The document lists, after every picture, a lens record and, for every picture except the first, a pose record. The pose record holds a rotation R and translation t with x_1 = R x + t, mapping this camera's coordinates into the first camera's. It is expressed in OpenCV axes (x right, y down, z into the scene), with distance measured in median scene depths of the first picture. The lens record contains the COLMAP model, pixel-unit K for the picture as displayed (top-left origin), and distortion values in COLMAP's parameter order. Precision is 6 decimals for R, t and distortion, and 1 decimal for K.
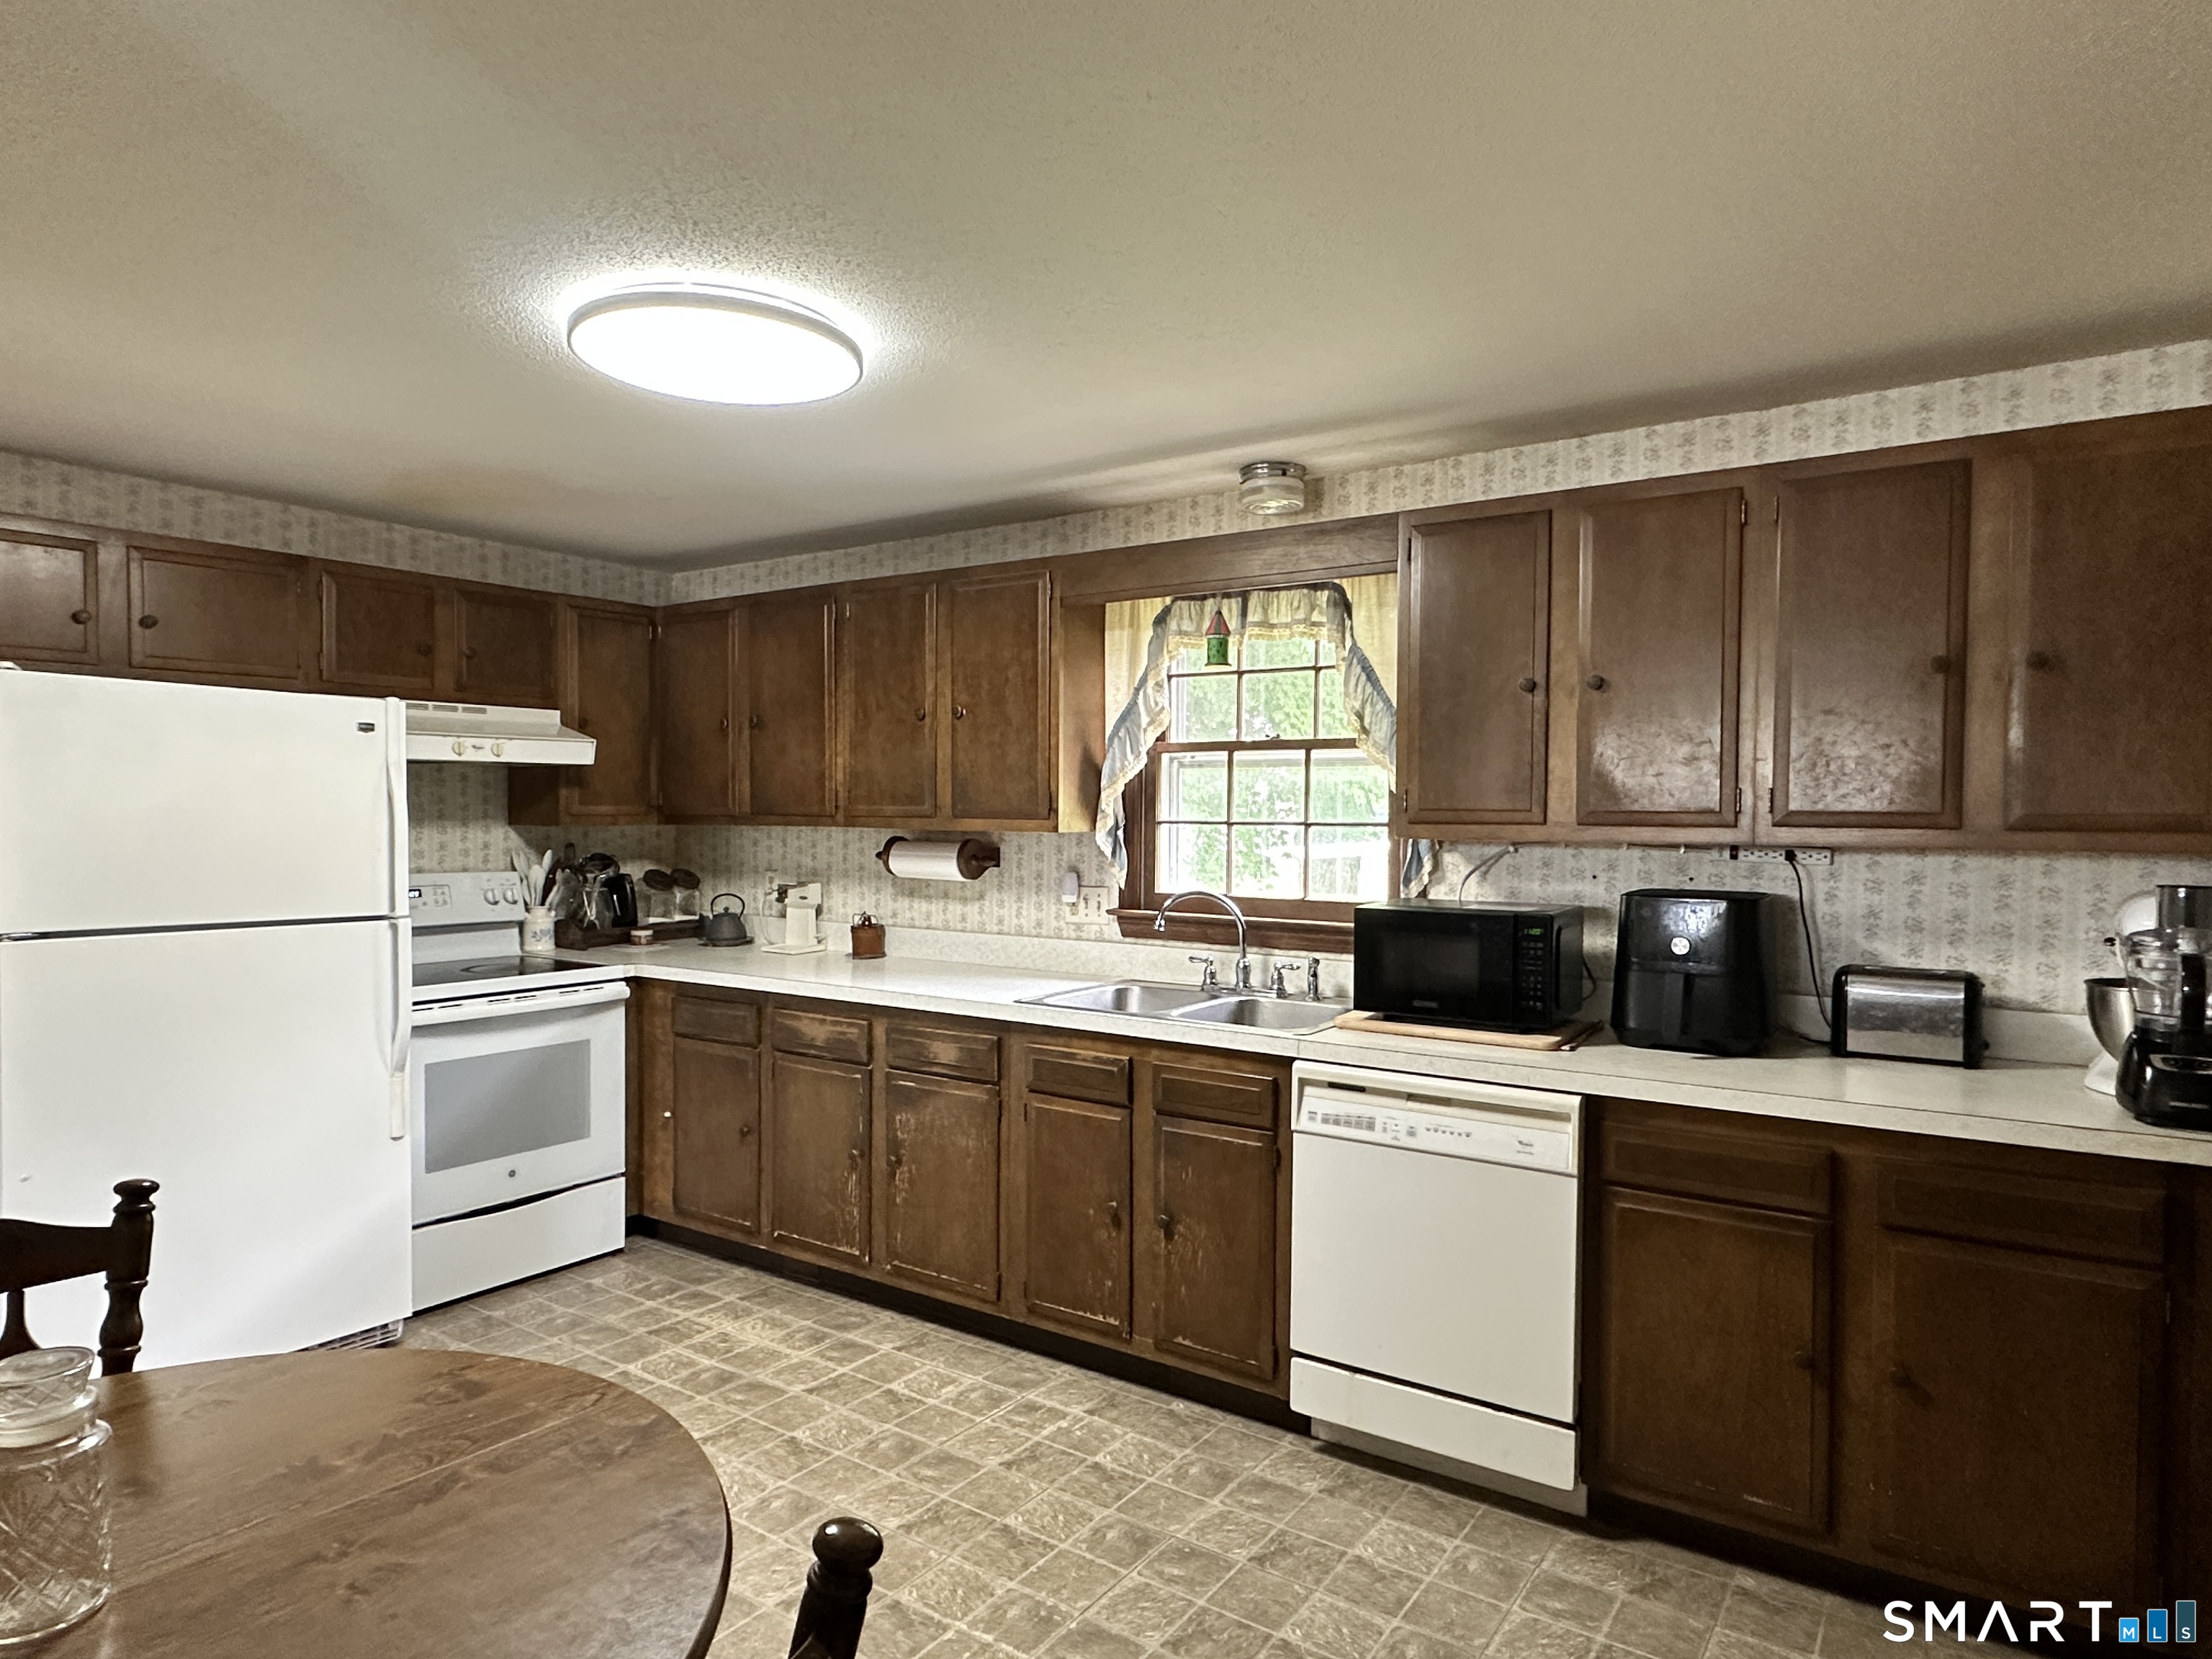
lens RADIAL K [[1307.0, 0, 1113.9], [0, 1307.0, 848.7], [0, 0, 1]] dist [-0.006023, -0.000245]
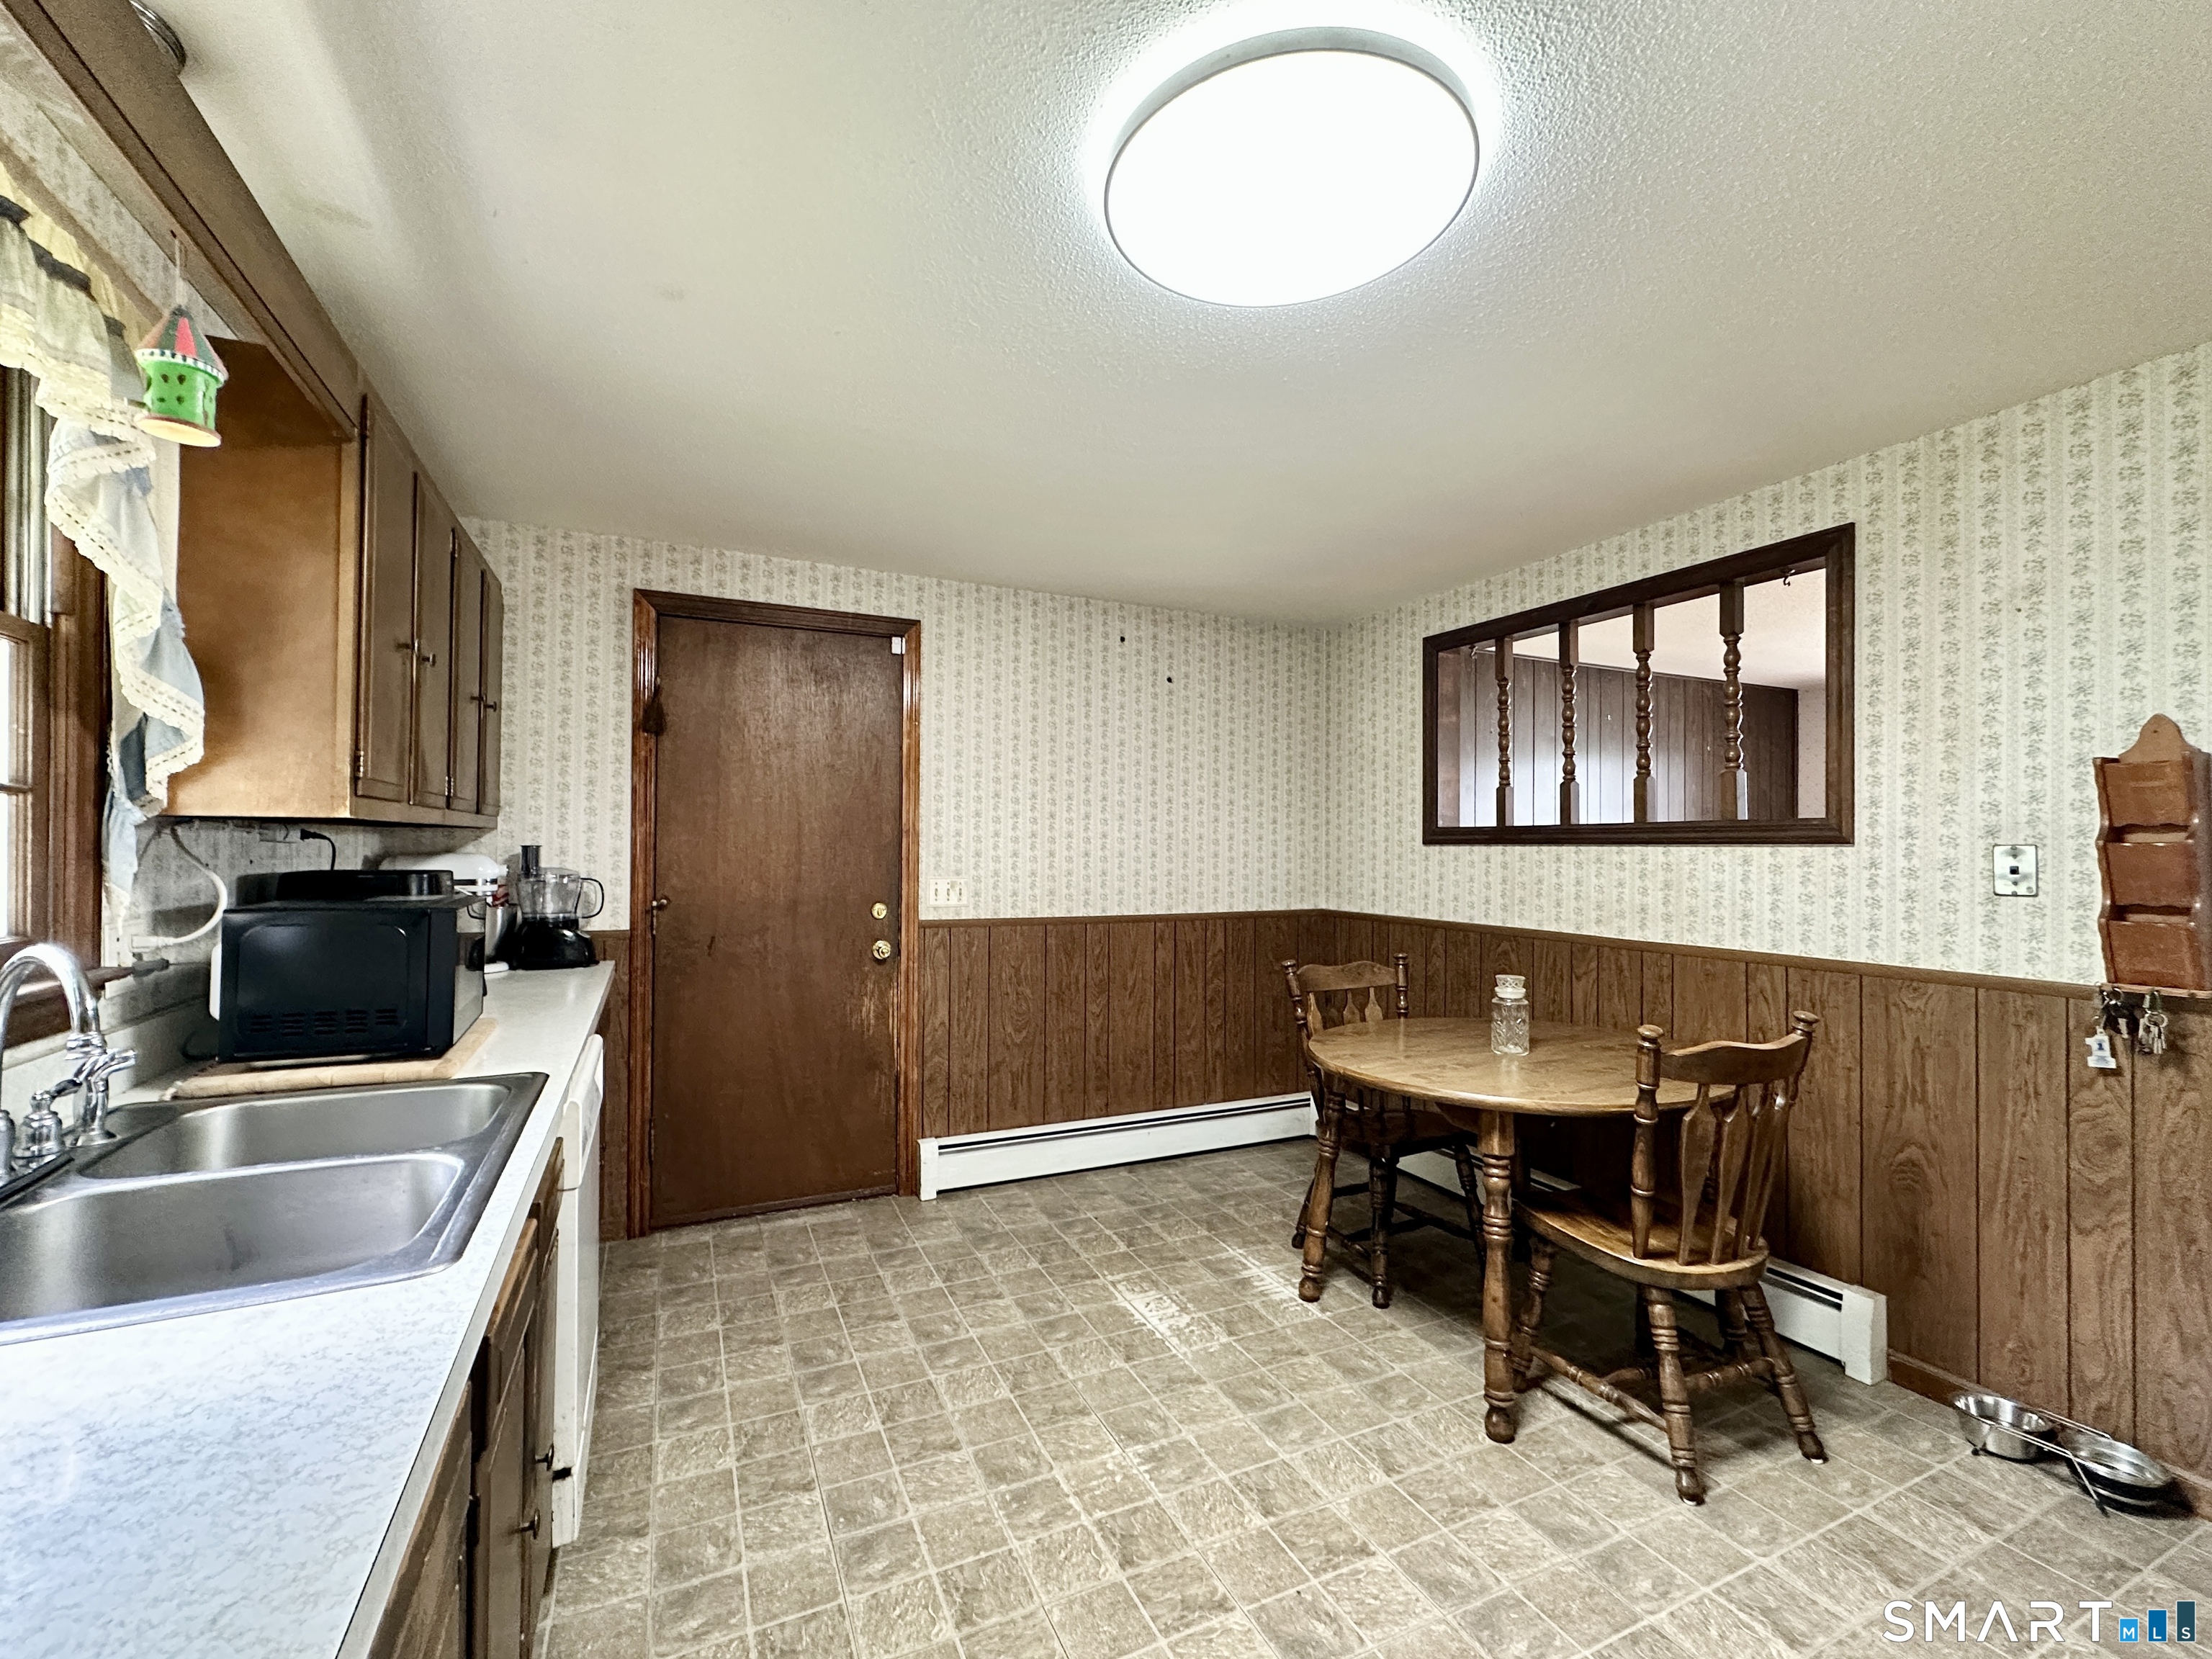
lens RADIAL K [[943.0, 0, 1106.4], [0, 943.0, 833.4], [0, 0, 1]] dist [-0.002115, 0.000436]
pose [[-0.862589, -0.007378, 0.505852, -0.361619], [0.000747, 0.999874, 0.015856, -0.005554], [-0.505905, 0.014055, -0.862475, 1.127563]]
